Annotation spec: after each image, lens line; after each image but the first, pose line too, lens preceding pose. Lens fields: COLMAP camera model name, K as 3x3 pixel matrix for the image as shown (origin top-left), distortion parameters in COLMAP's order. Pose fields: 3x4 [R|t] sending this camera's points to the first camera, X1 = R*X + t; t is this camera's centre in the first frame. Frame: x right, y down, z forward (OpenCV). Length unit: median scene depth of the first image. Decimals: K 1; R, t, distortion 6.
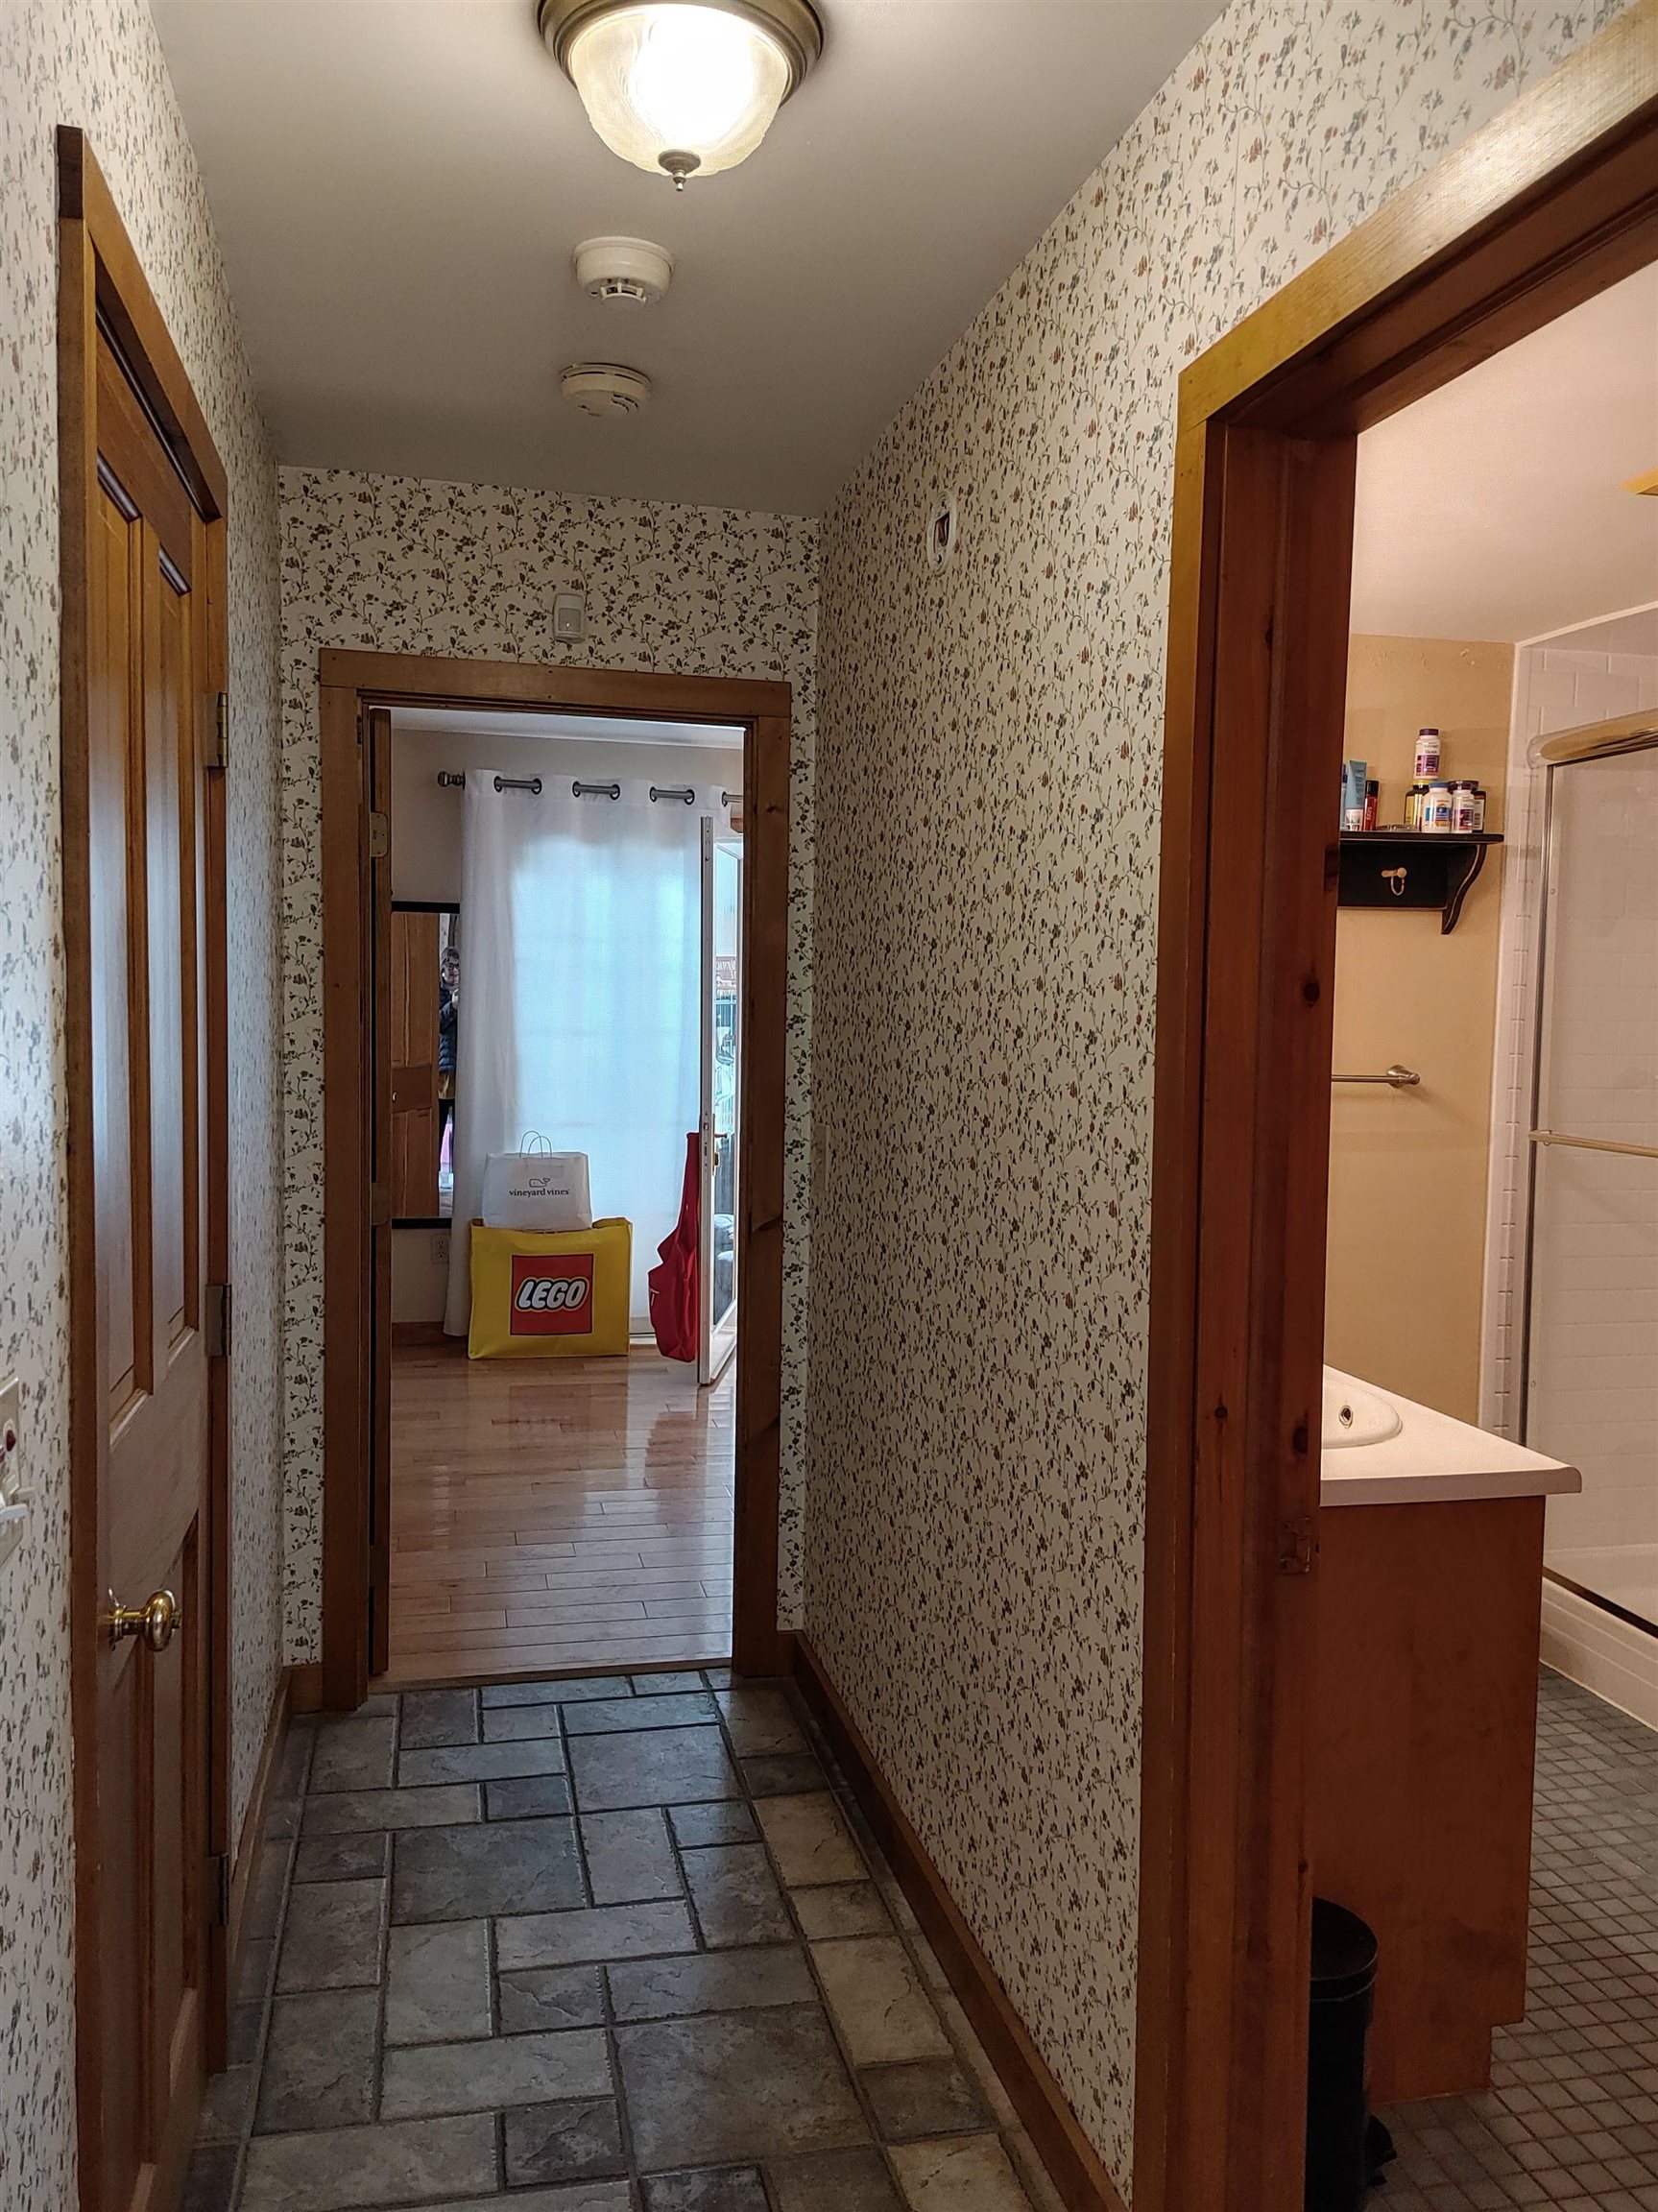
lens RADIAL K [[1650.1, 0, 787.2], [0, 1650.1, 1102.2], [0, 0, 1]] dist [0.102748, -0.130161]
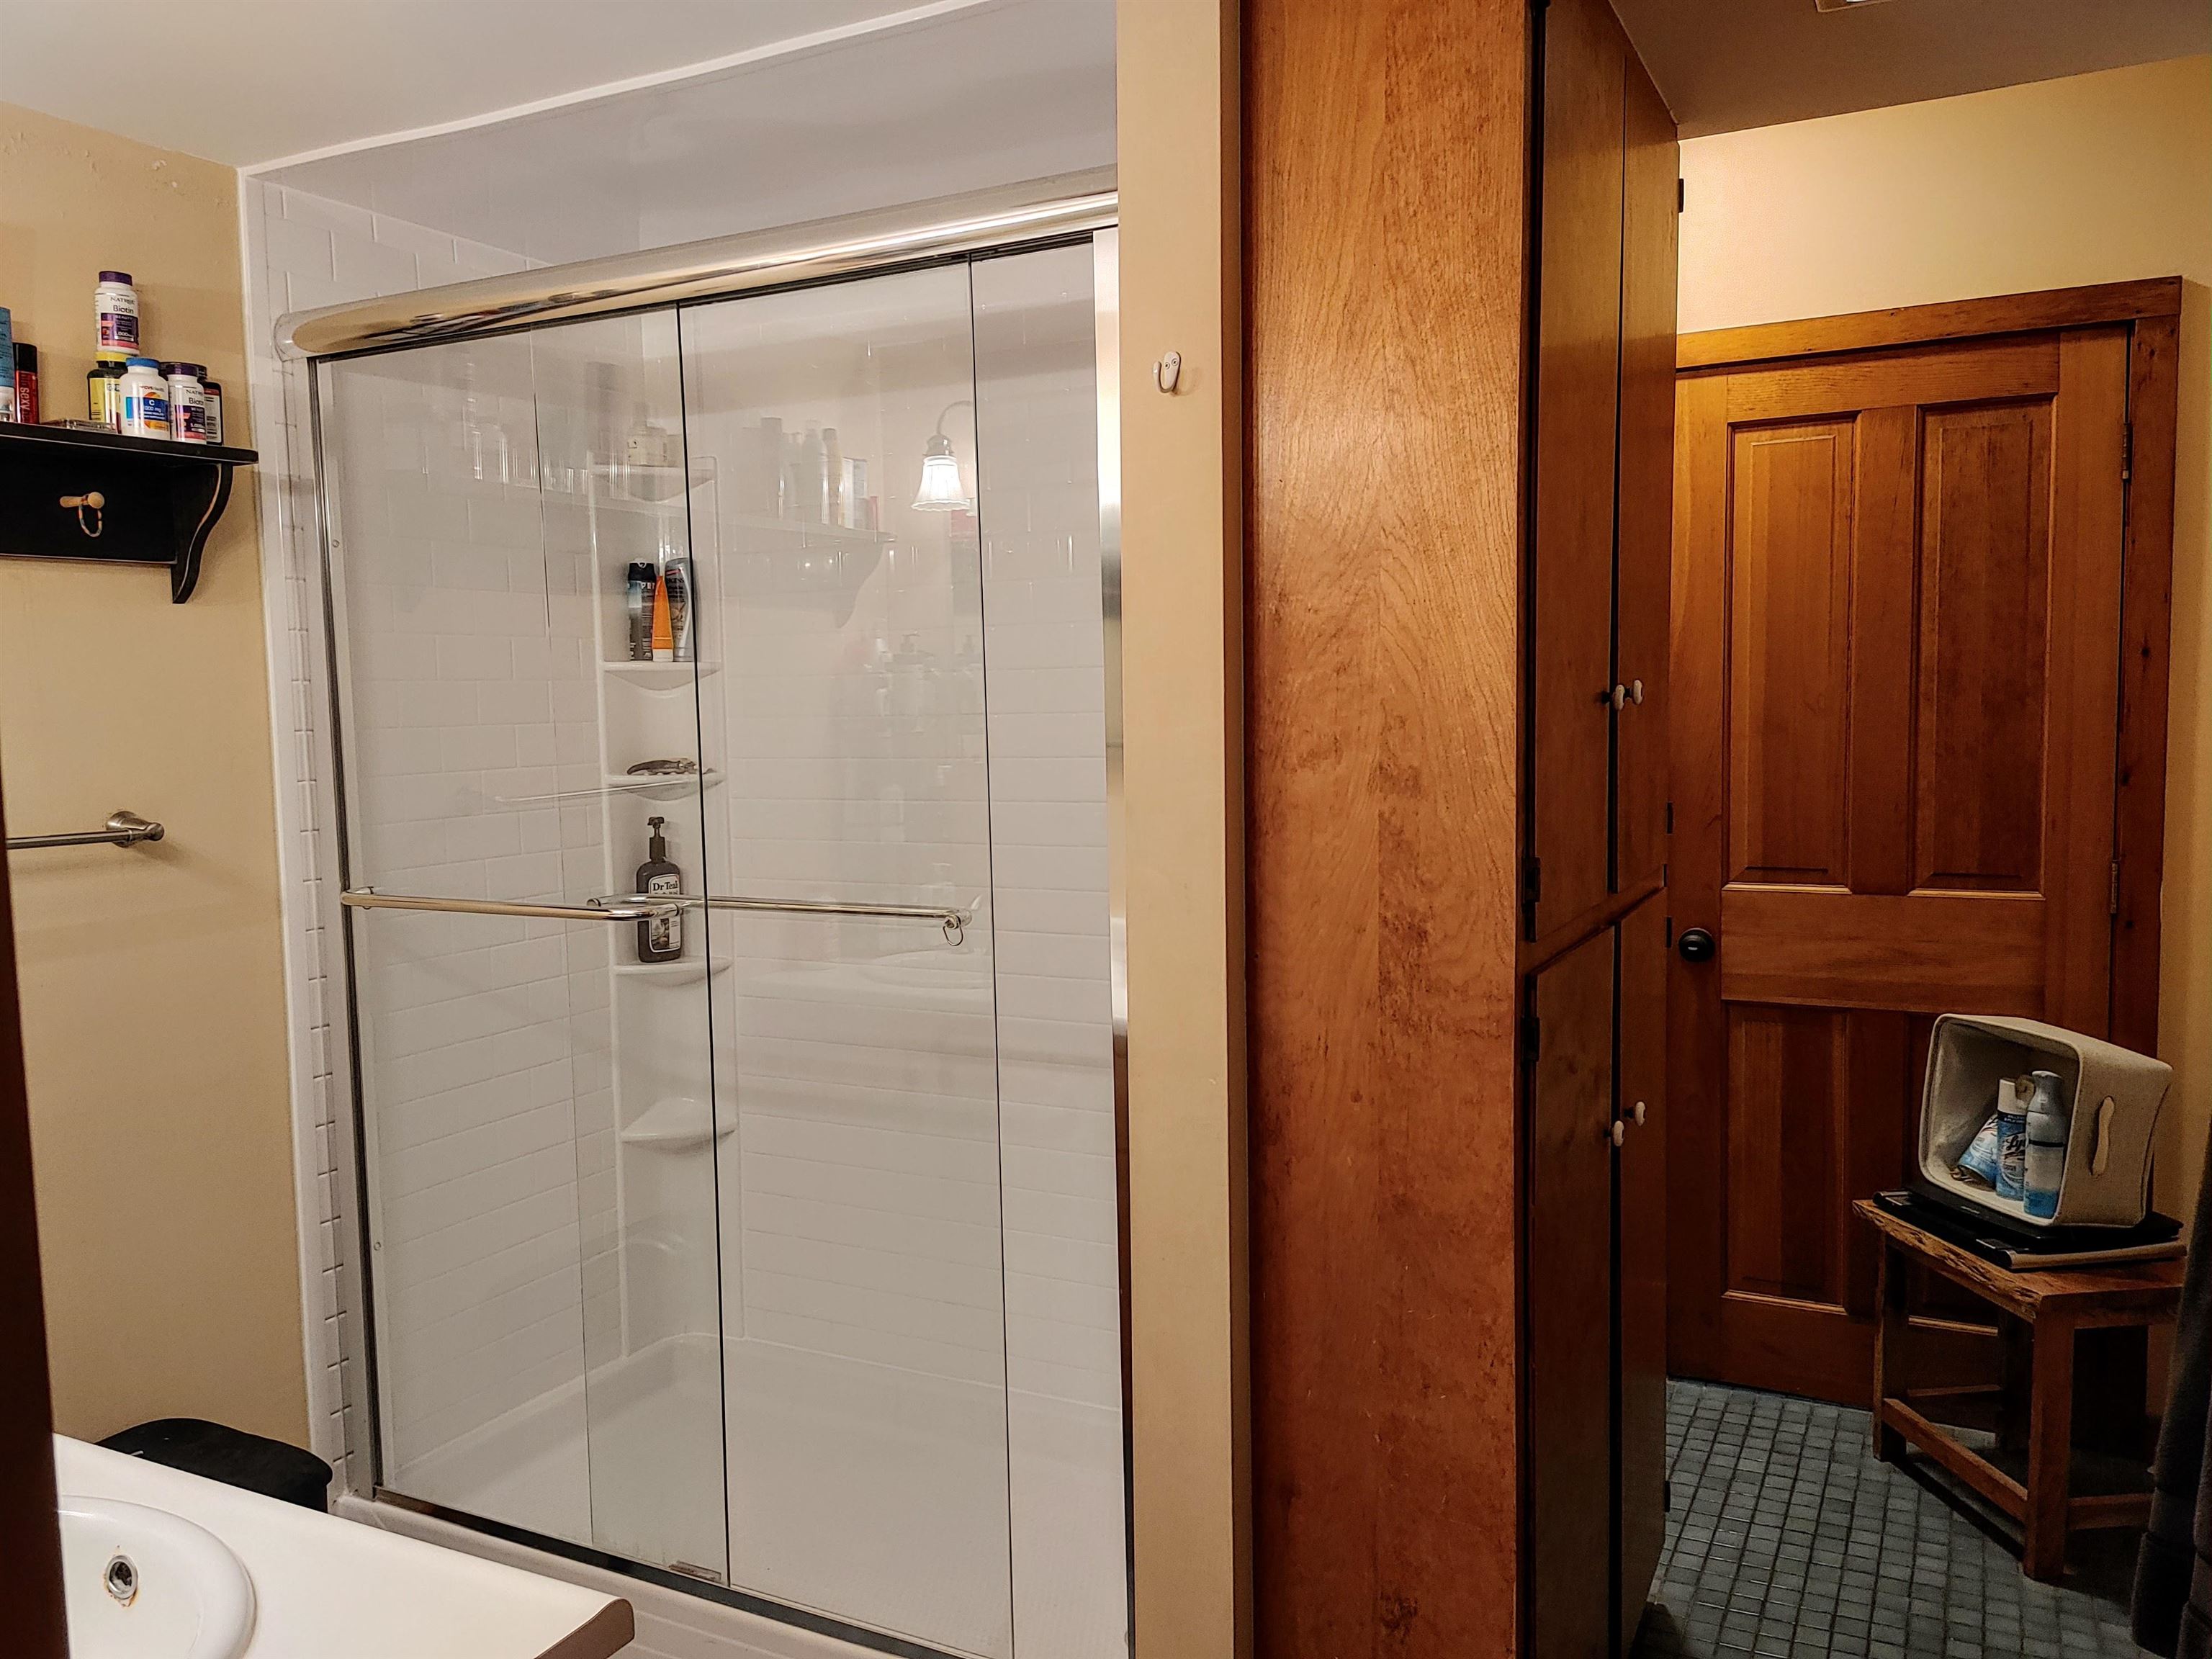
lens RADIAL K [[1650.1, 0, 1106.0], [0, 1650.1, 829.5], [0, 0, 1]] dist [0.102748, -0.130161]
pose [[0.624998, -0.091903, 0.775198, 0.108424], [0.082112, 0.995276, 0.051791, -0.018466], [-0.776296, 0.031283, 0.629592, 0.323658]]
